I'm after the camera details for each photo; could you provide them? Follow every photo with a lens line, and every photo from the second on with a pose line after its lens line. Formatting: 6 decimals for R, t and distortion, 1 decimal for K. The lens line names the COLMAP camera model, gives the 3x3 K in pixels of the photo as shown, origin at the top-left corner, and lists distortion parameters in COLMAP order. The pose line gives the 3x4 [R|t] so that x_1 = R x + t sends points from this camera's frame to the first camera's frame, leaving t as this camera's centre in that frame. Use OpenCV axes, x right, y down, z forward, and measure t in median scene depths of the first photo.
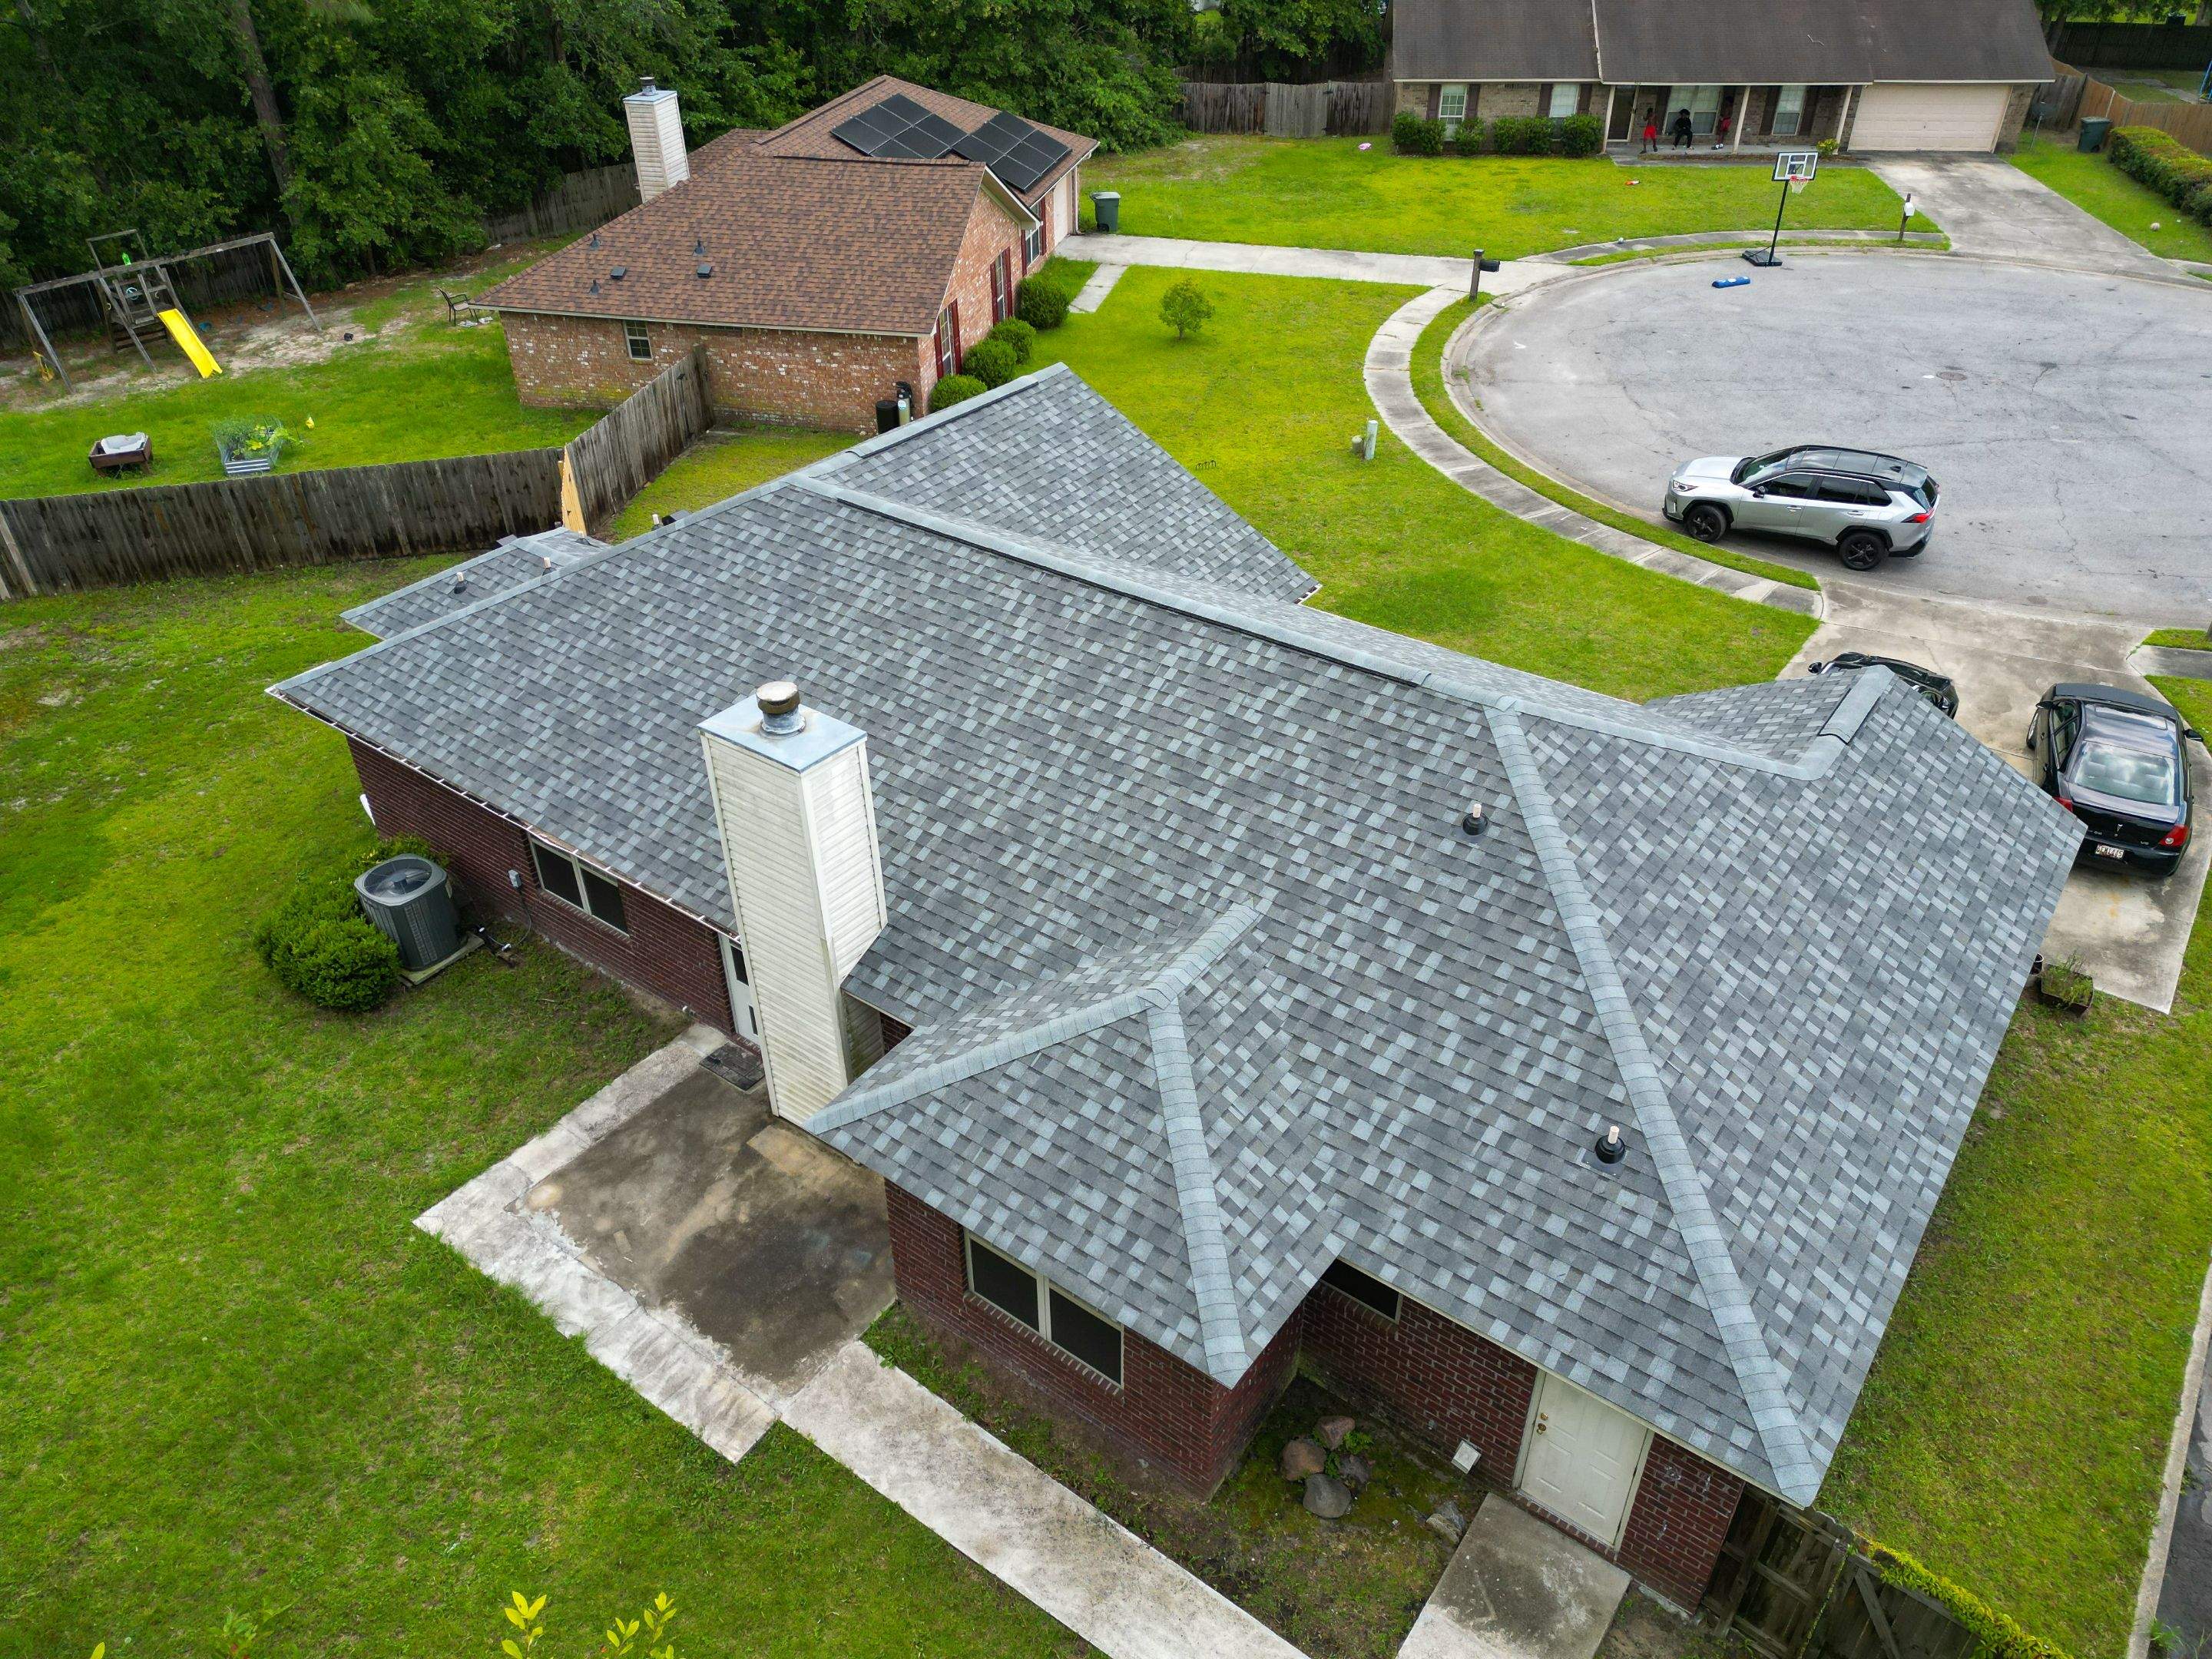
lens RADIAL K [[1547.9, 0, 1107.1], [0, 1547.9, 822.6], [0, 0, 1]] dist [0.104590, -0.115872]
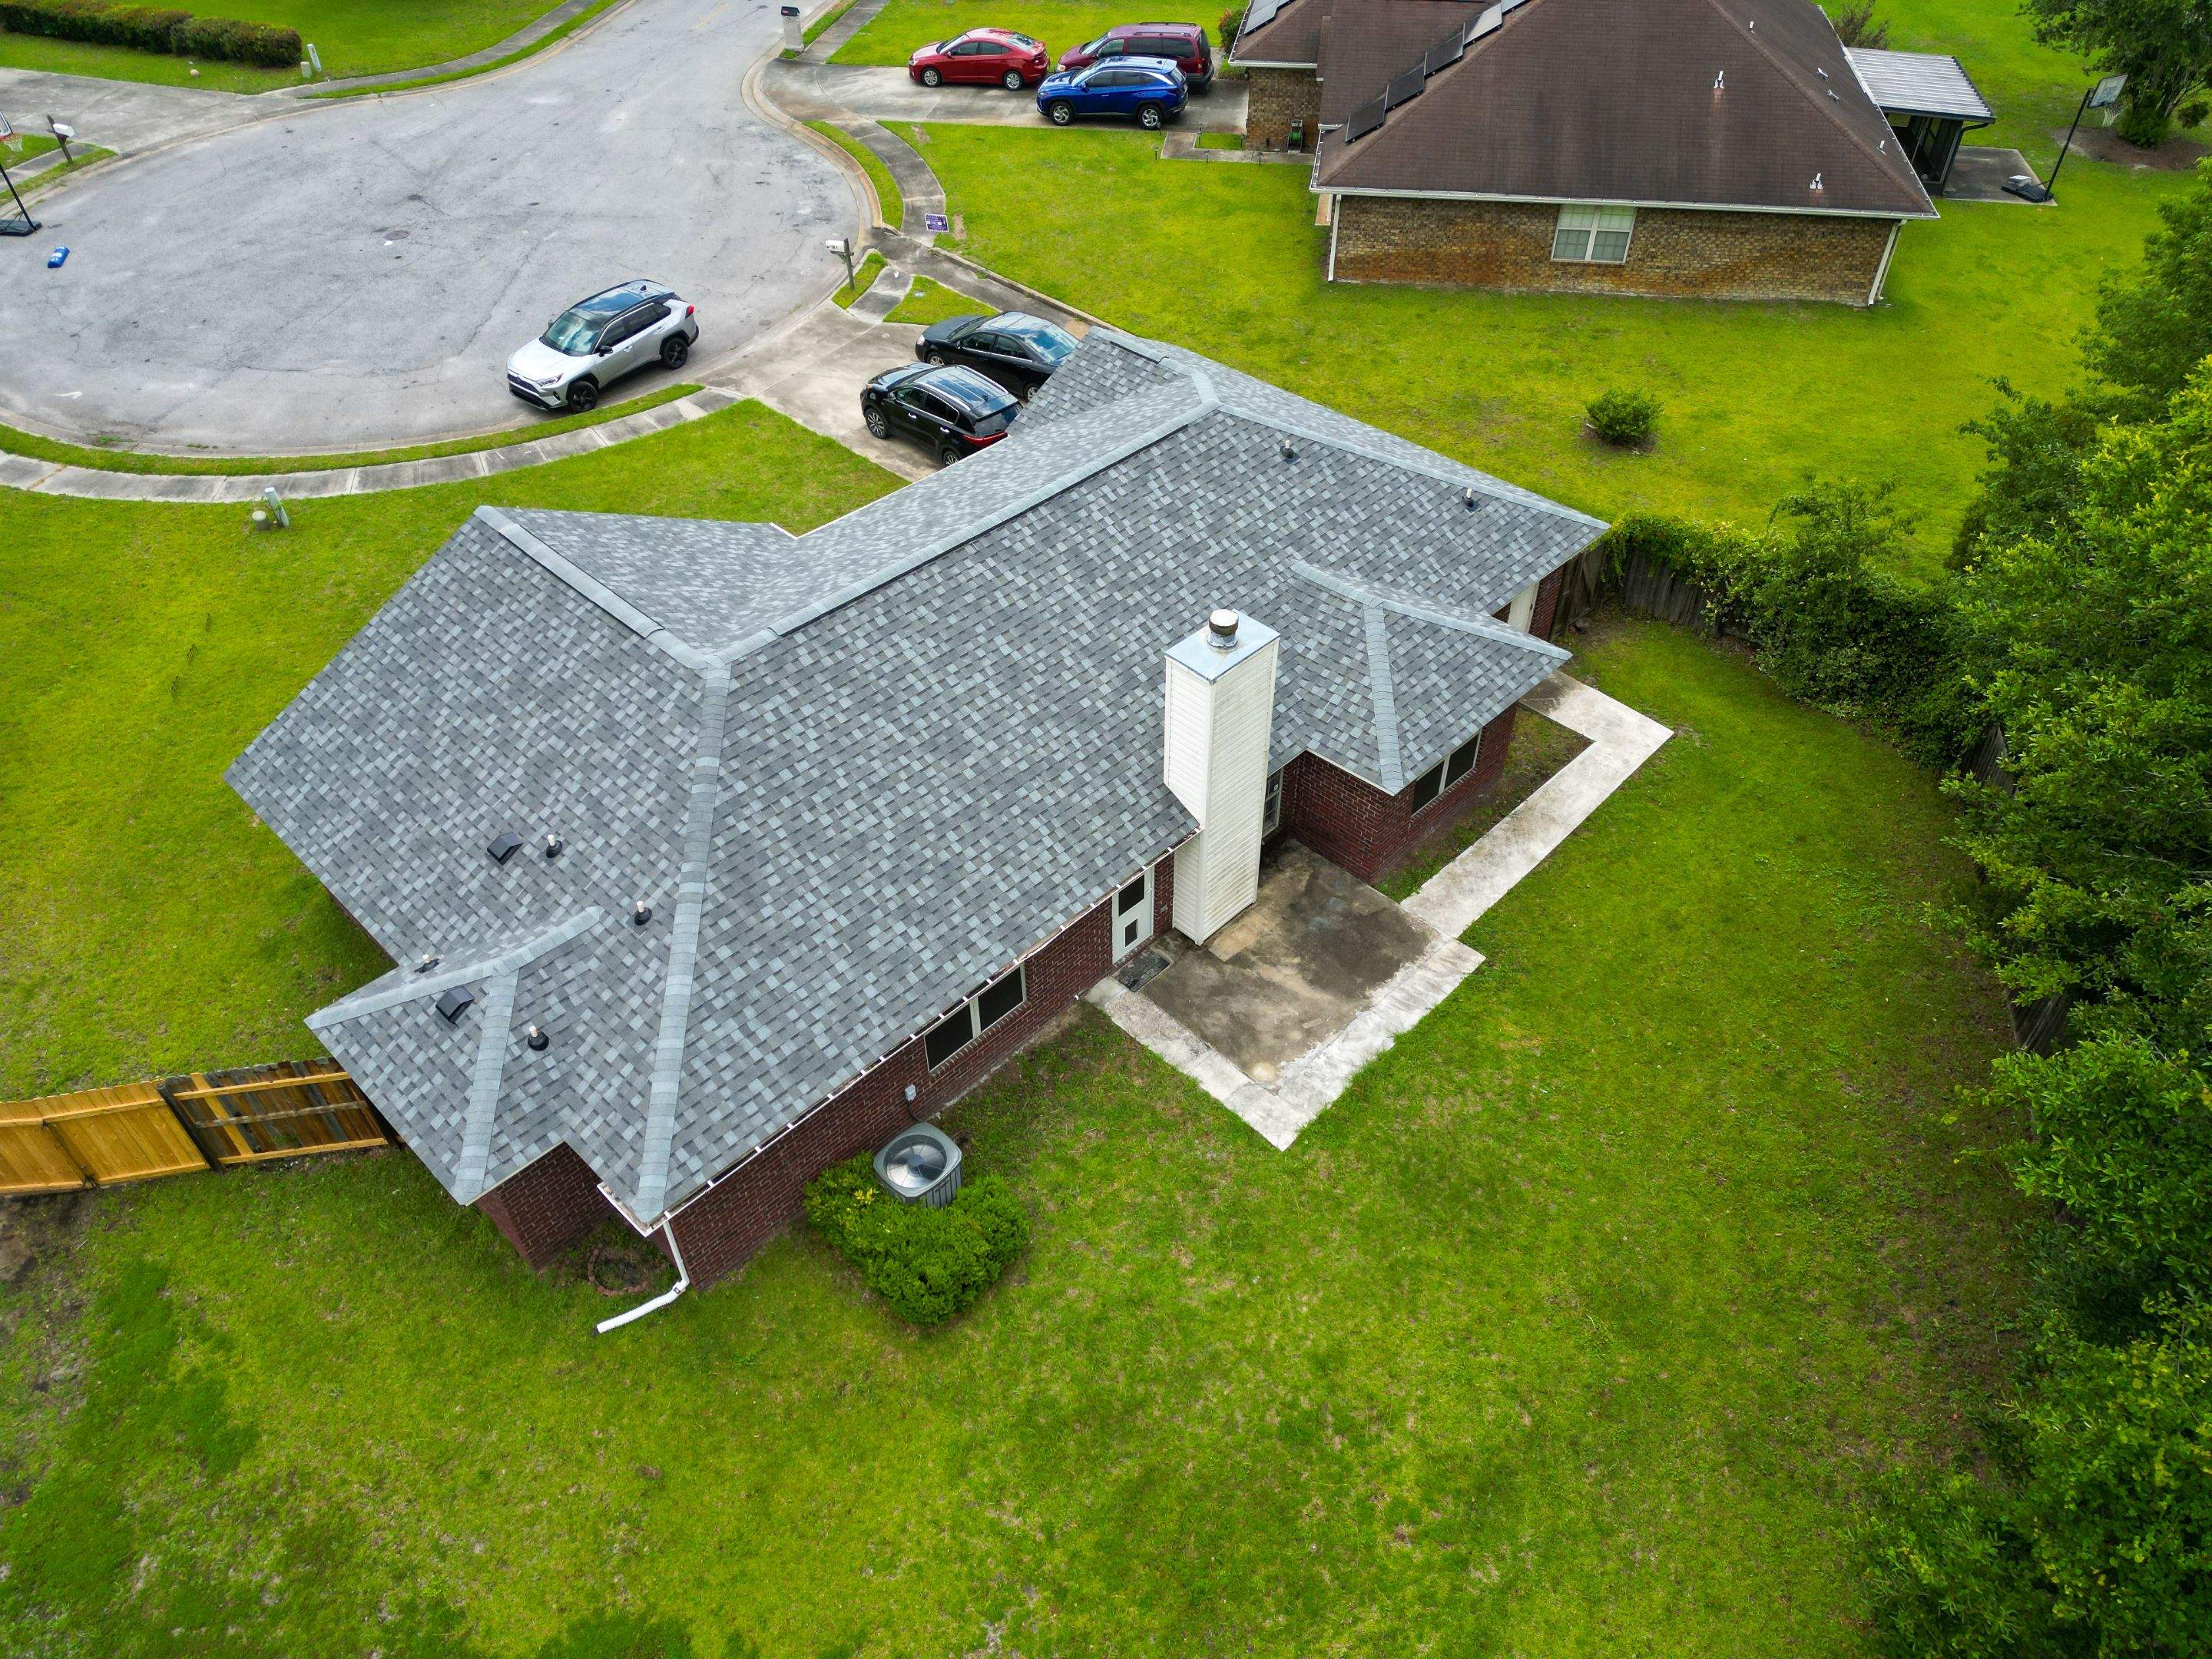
lens RADIAL K [[1530.5, 0, 1106.0], [0, 1530.5, 829.5], [0, 0, 1]] dist [0.120540, -0.137327]
pose [[0.137872, -0.666274, 0.732851, -1.242635], [0.564590, 0.660800, 0.494552, -0.638428], [-0.813775, 0.345576, 0.467277, 0.456576]]
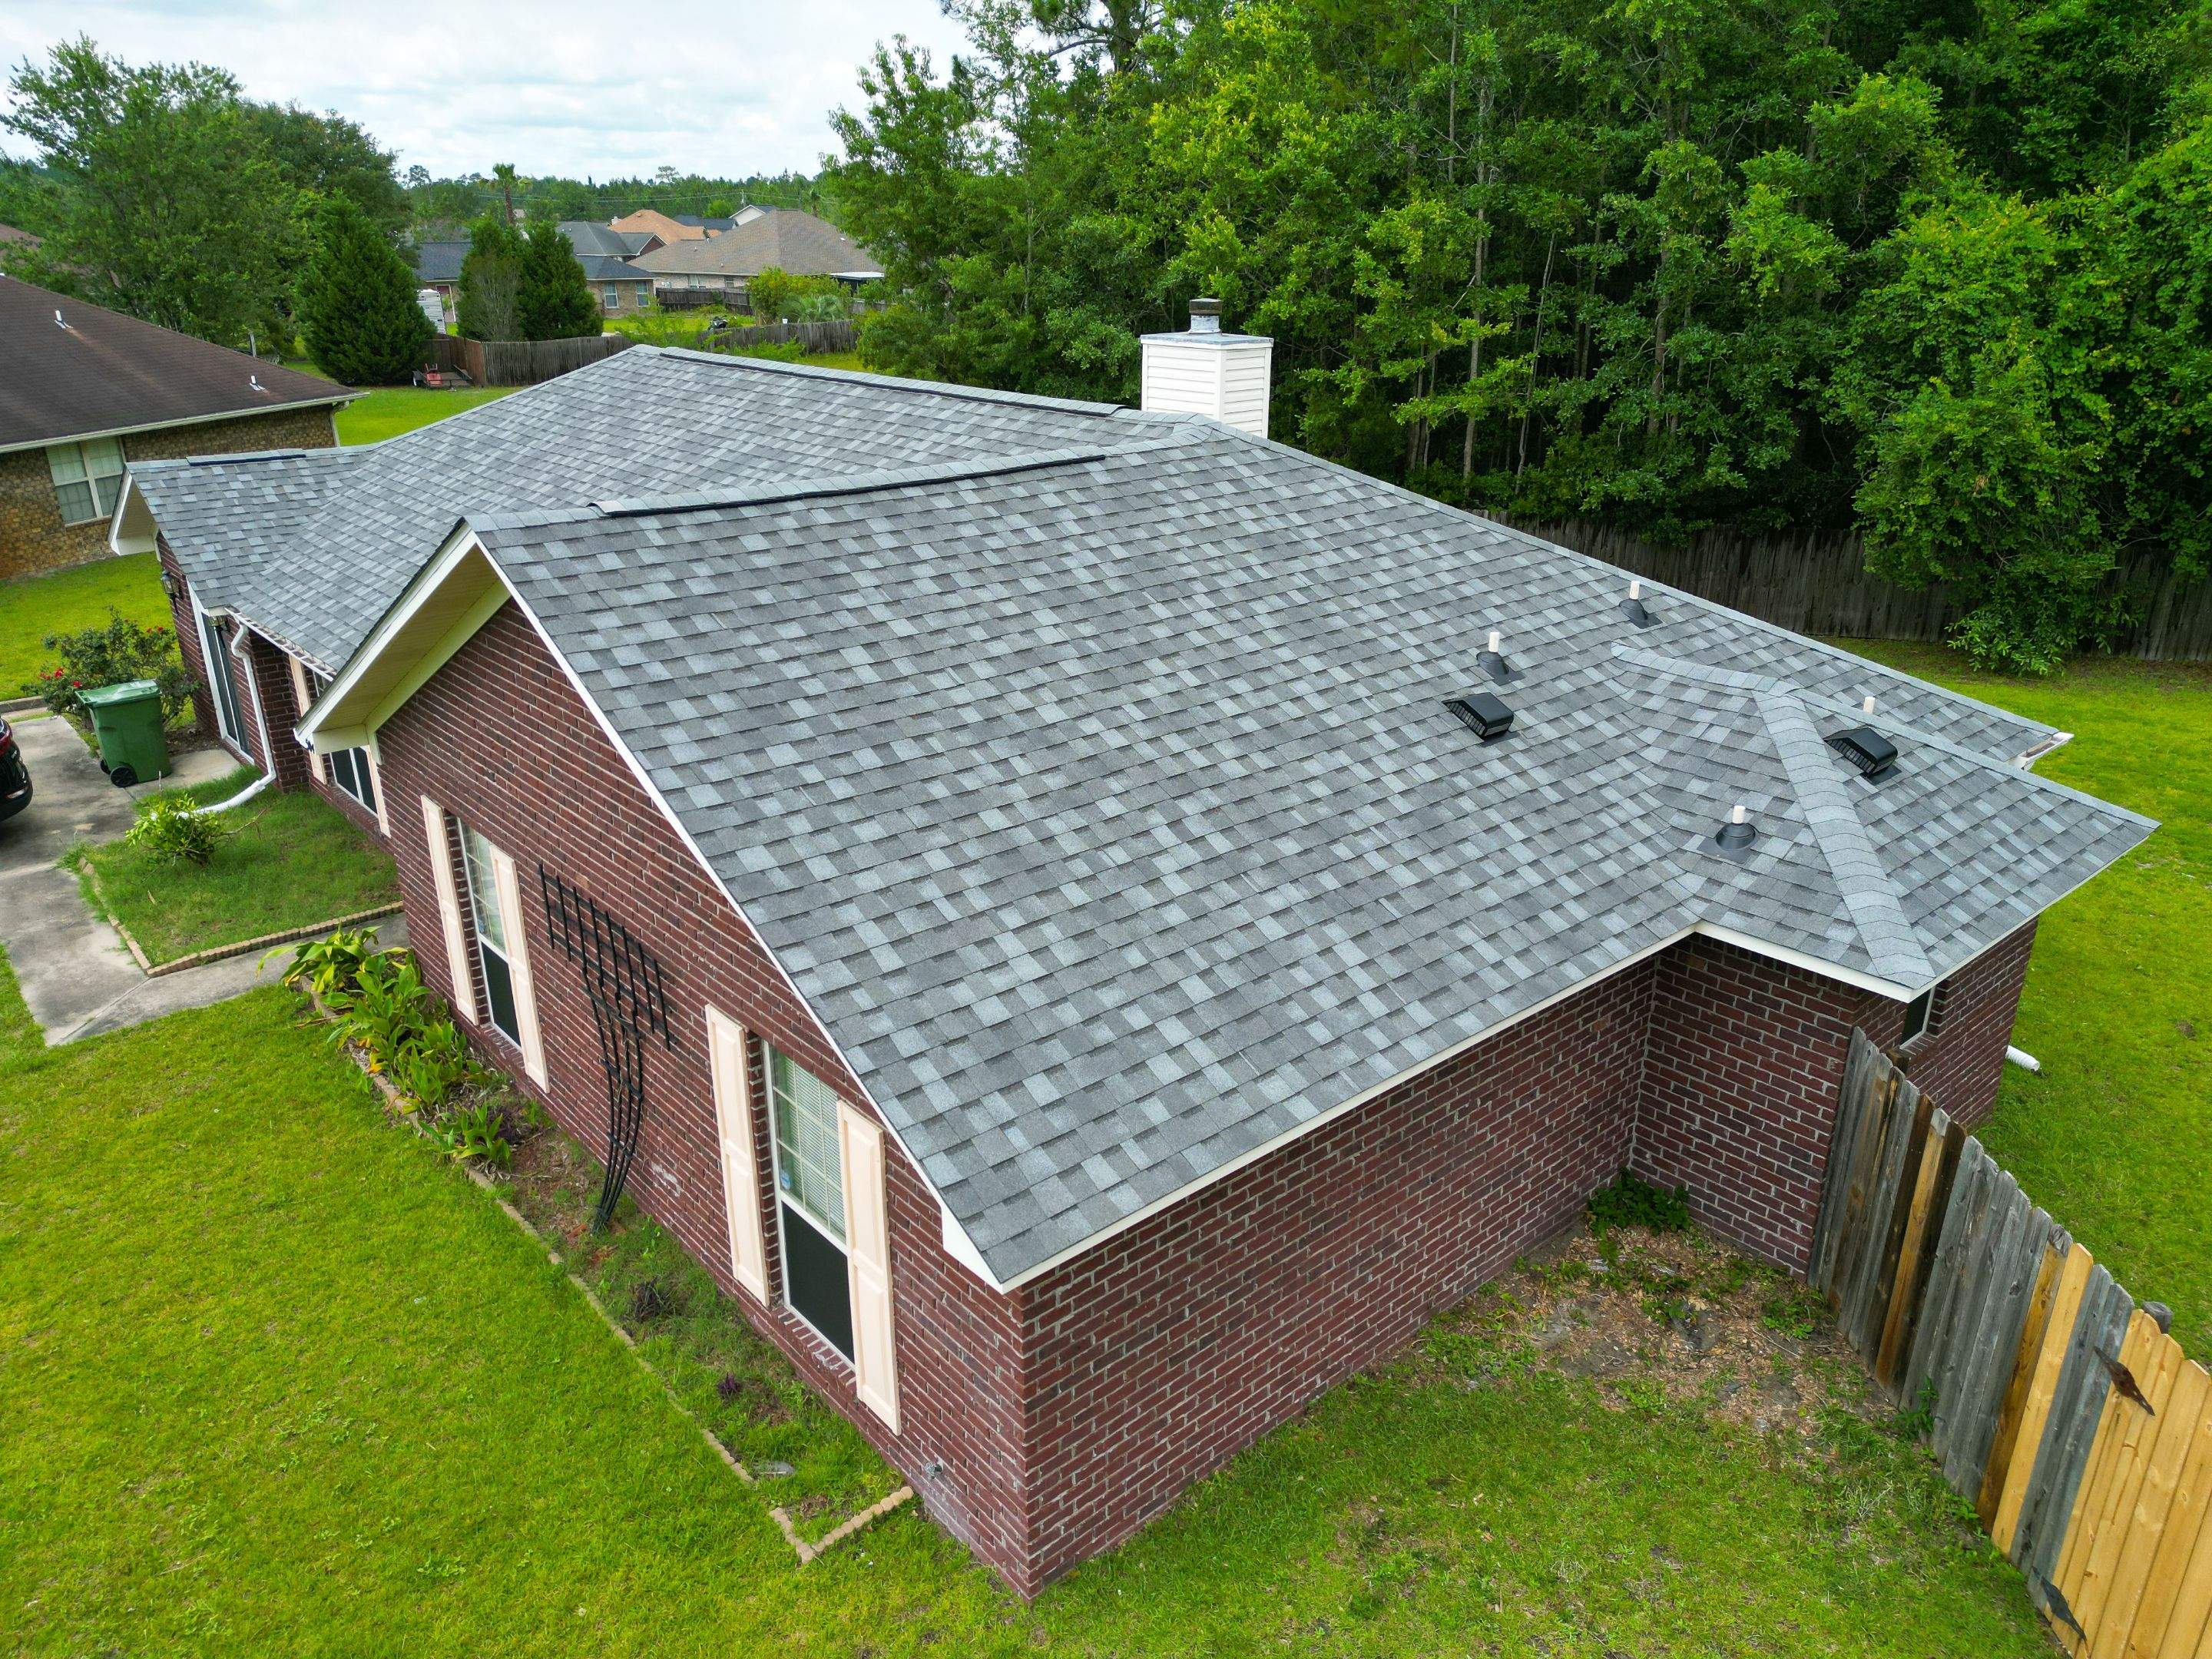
lens RADIAL K [[1558.4, 0, 1106.0], [0, 1558.4, 829.5], [0, 0, 1]] dist [0.053413, -0.024577]
pose [[-0.976338, -0.068645, 0.205065, -0.382712], [0.130331, 0.569919, 0.811299, -0.800768], [-0.172562, 0.818829, -0.547487, 1.868244]]
